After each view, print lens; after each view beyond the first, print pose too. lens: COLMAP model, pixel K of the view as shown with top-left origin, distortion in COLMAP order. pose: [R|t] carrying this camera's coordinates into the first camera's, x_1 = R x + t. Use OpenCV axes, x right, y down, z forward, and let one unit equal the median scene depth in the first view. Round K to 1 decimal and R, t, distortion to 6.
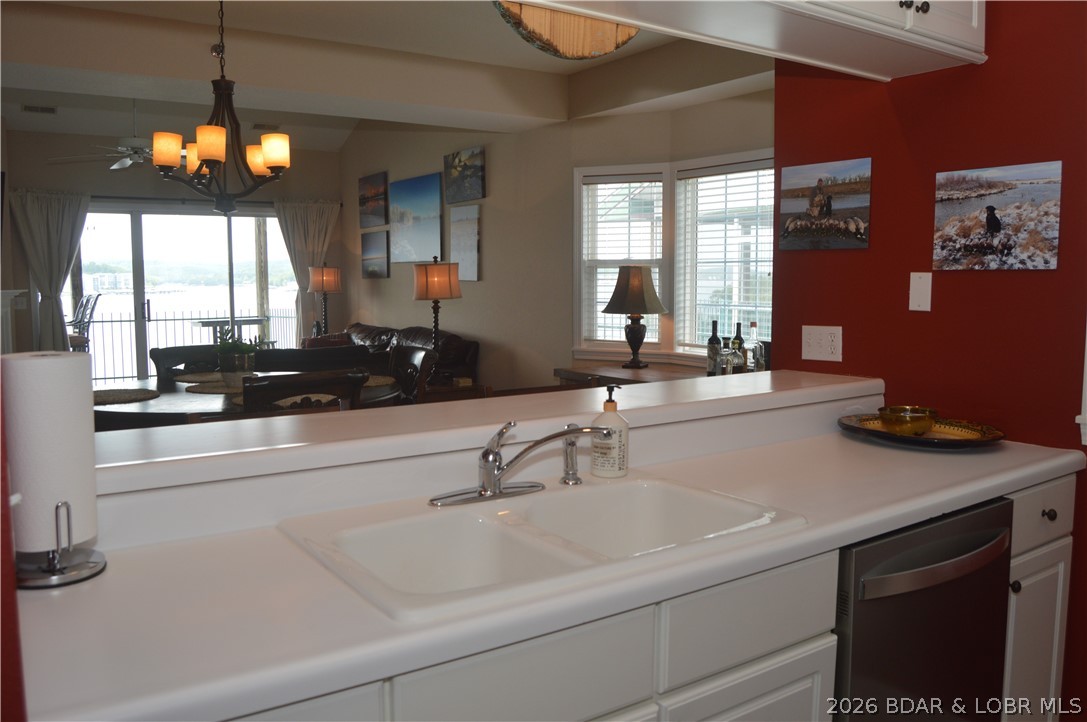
lens RADIAL K [[877.2, 0, 545.6], [0, 877.2, 359.8], [0, 0, 1]] dist [-0.093960, 0.039625]
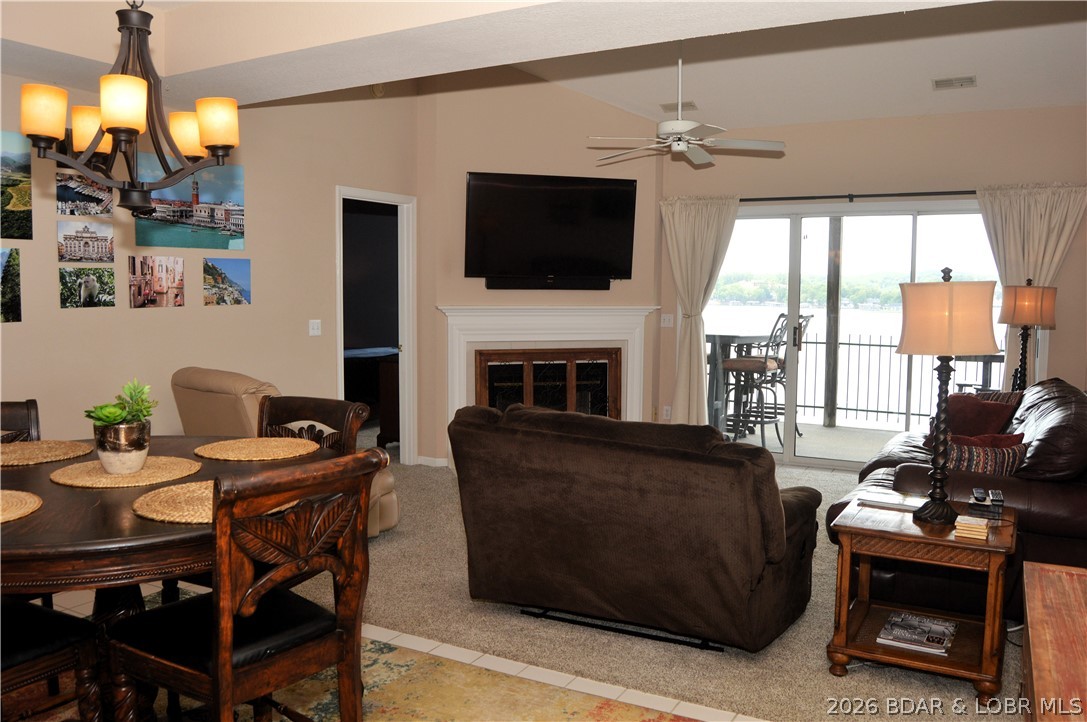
lens RADIAL K [[868.5, 0, 548.5], [0, 868.5, 361.1], [0, 0, 1]] dist [-0.096781, 0.044251]
pose [[0.444741, 0.081666, -0.891928, 0.240842], [-0.093190, 0.994649, 0.044604, -0.074626], [0.890798, 0.063282, 0.449971, 0.656524]]
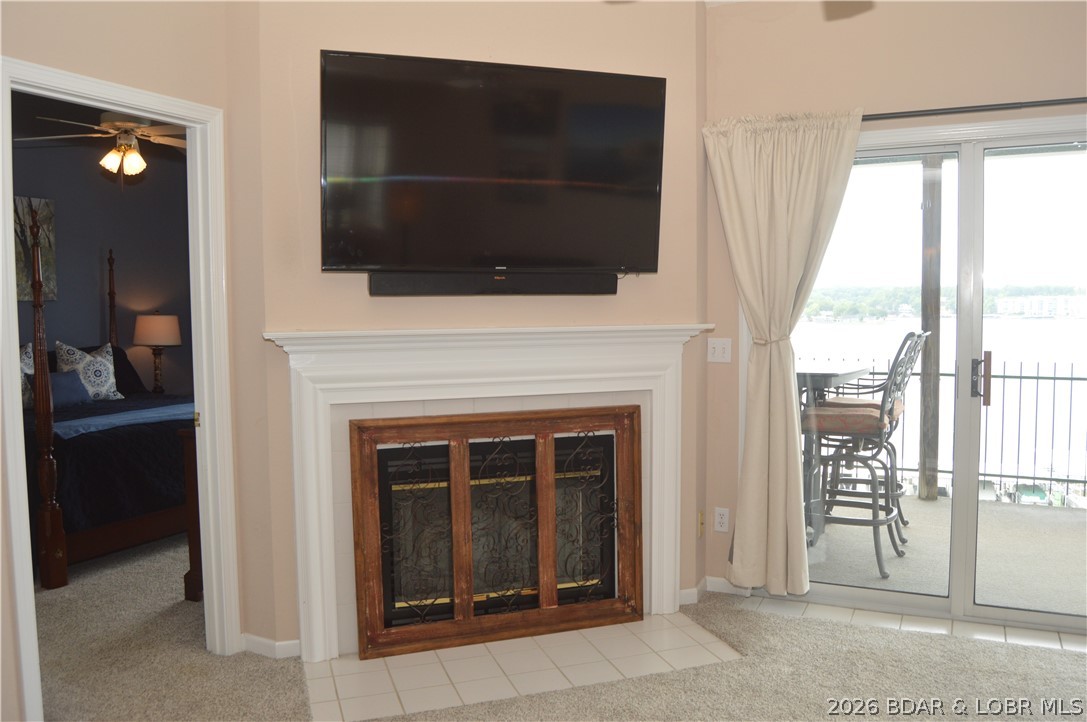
lens RADIAL K [[864.2, 0, 549.2], [0, 864.2, 359.6], [0, 0, 1]] dist [-0.094487, 0.035869]
pose [[0.490339, 0.052041, -0.869977, -0.321370], [-0.074095, 0.997091, 0.017883, -0.088671], [0.868376, 0.055692, 0.492769, 0.941902]]
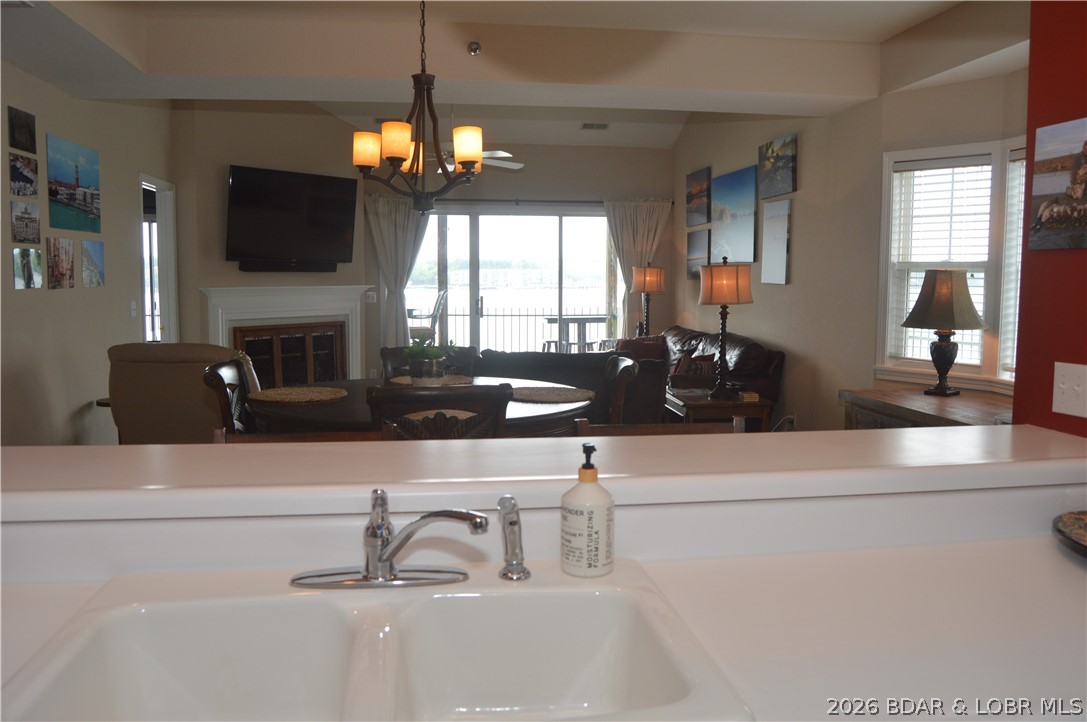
lens RADIAL K [[868.5, 0, 548.5], [0, 868.5, 361.1], [0, 0, 1]] dist [-0.096781, 0.044251]
pose [[0.897309, 0.050408, -0.438515, 0.122693], [-0.048943, 0.998694, 0.014652, -0.016243], [0.438681, 0.008315, 0.898605, 0.129905]]
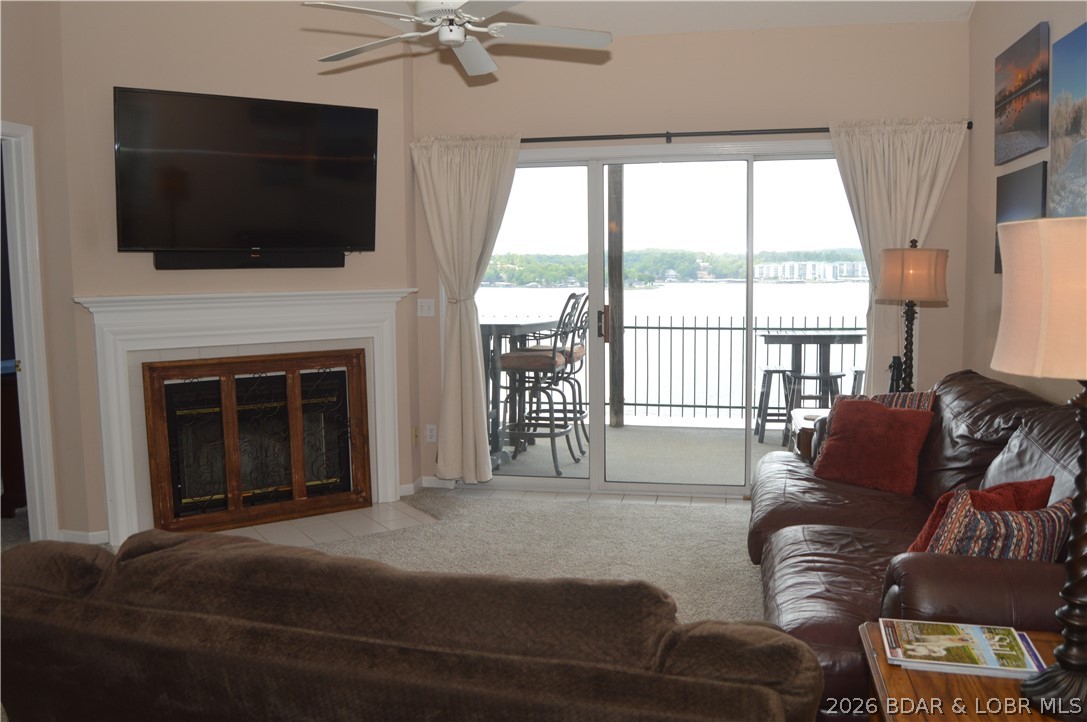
lens RADIAL K [[877.2, 0, 545.6], [0, 877.2, 359.8], [0, 0, 1]] dist [-0.093960, 0.039625]
pose [[0.692075, 0.069332, -0.718488, -0.071370], [-0.059898, 0.997460, 0.038557, -0.081896], [0.719336, 0.016352, 0.694470, 0.831501]]
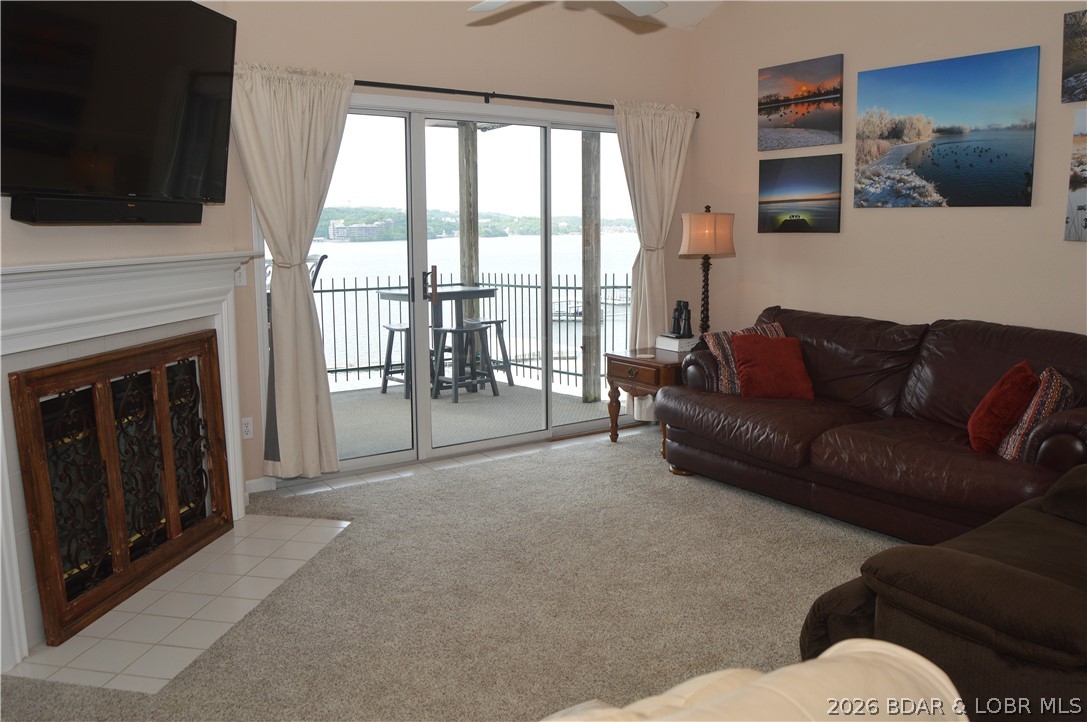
lens RADIAL K [[877.2, 0, 545.6], [0, 877.2, 359.8], [0, 0, 1]] dist [-0.093960, 0.039625]
pose [[0.999868, -0.000715, 0.016220, -0.606456], [-0.000181, 0.998477, 0.055172, -0.060774], [-0.016235, -0.055168, 0.998345, 0.620360]]
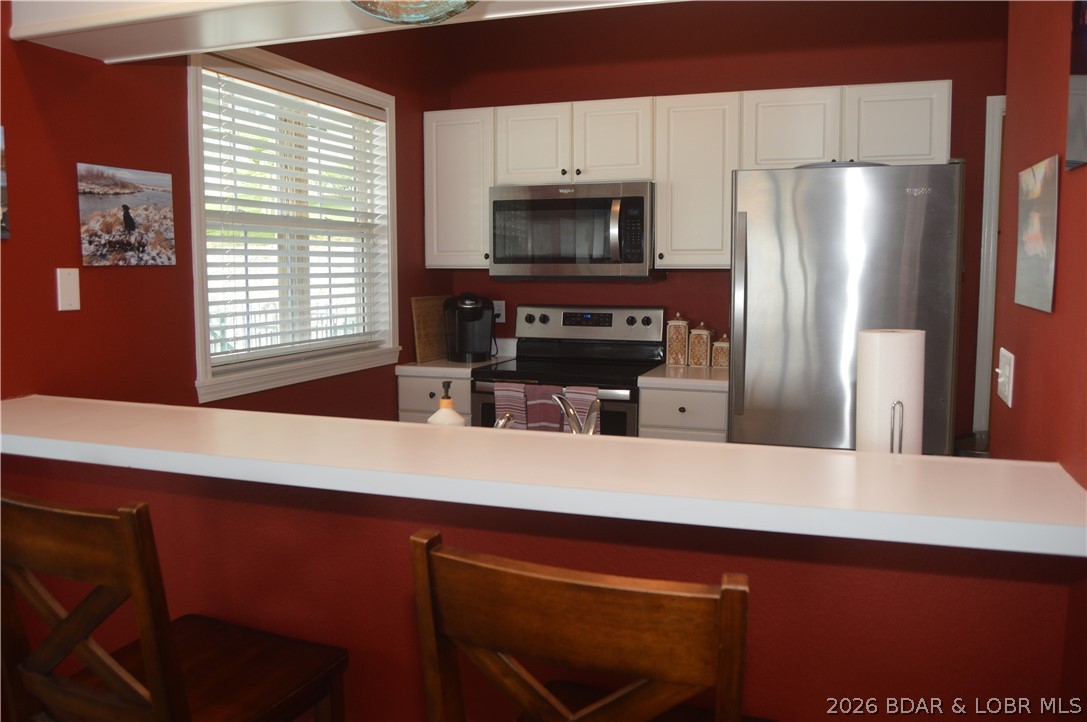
lens RADIAL K [[868.5, 0, 548.5], [0, 868.5, 361.1], [0, 0, 1]] dist [-0.096781, 0.044251]
pose [[-0.590690, -0.083974, 0.802517, -0.279617], [0.078988, 0.983776, 0.161080, -0.051057], [-0.803023, 0.158537, -0.574474, 0.526286]]
